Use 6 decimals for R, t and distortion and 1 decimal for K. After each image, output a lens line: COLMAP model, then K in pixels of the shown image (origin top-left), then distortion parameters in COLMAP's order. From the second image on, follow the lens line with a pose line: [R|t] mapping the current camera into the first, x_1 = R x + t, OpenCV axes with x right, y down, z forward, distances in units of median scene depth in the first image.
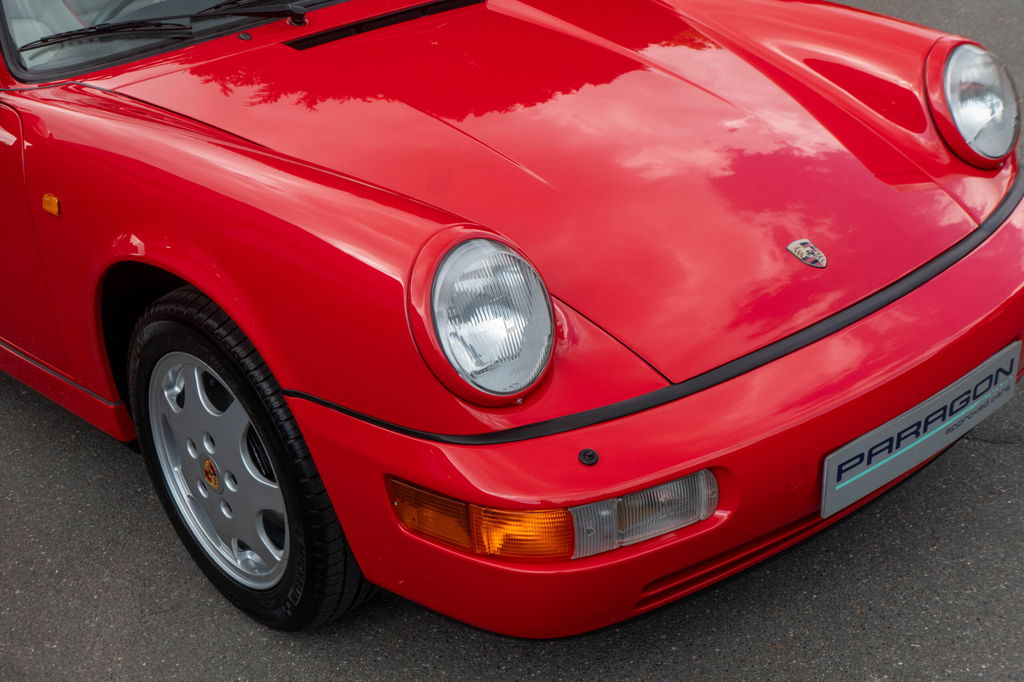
lens RADIAL K [[1538.3, 0, 533.3], [0, 1538.3, 333.9], [0, 0, 1]] dist [-0.015836, 0.000000]
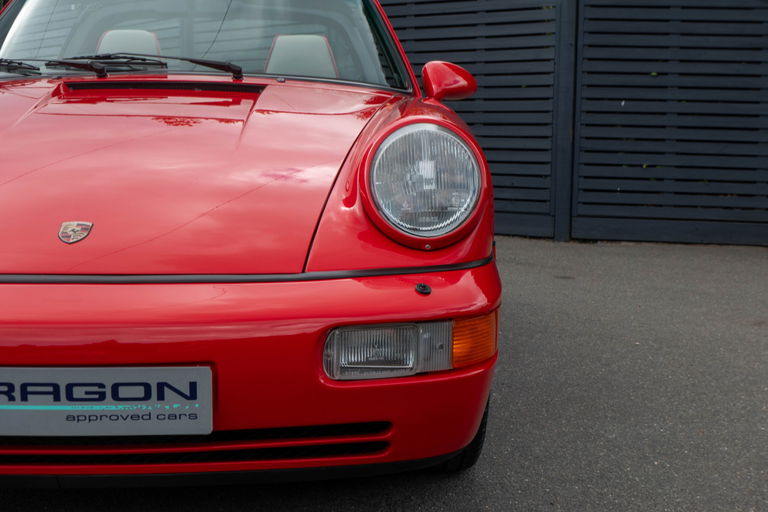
lens RADIAL K [[1153.7, 0, 398.5], [0, 1153.7, 261.4], [0, 0, 1]] dist [-0.015836, 0.000000]
pose [[0.772026, 0.178861, -0.609906, 0.840854], [-0.330566, 0.932586, -0.144944, 0.007885], [0.542865, 0.313515, 0.779106, 0.504707]]
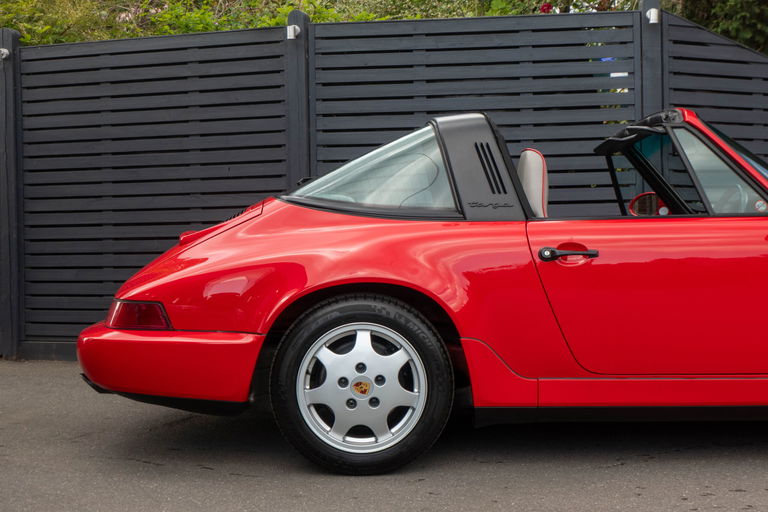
lens RADIAL K [[1153.7, 0, 398.4], [0, 1153.7, 230.9], [0, 0, 1]] dist [-0.015836, 0.000000]
pose [[0.973512, 0.082920, -0.213071, -0.741475], [-0.158998, 0.915210, -0.370284, 0.083293], [0.164301, 0.394353, 0.904152, 0.676585]]
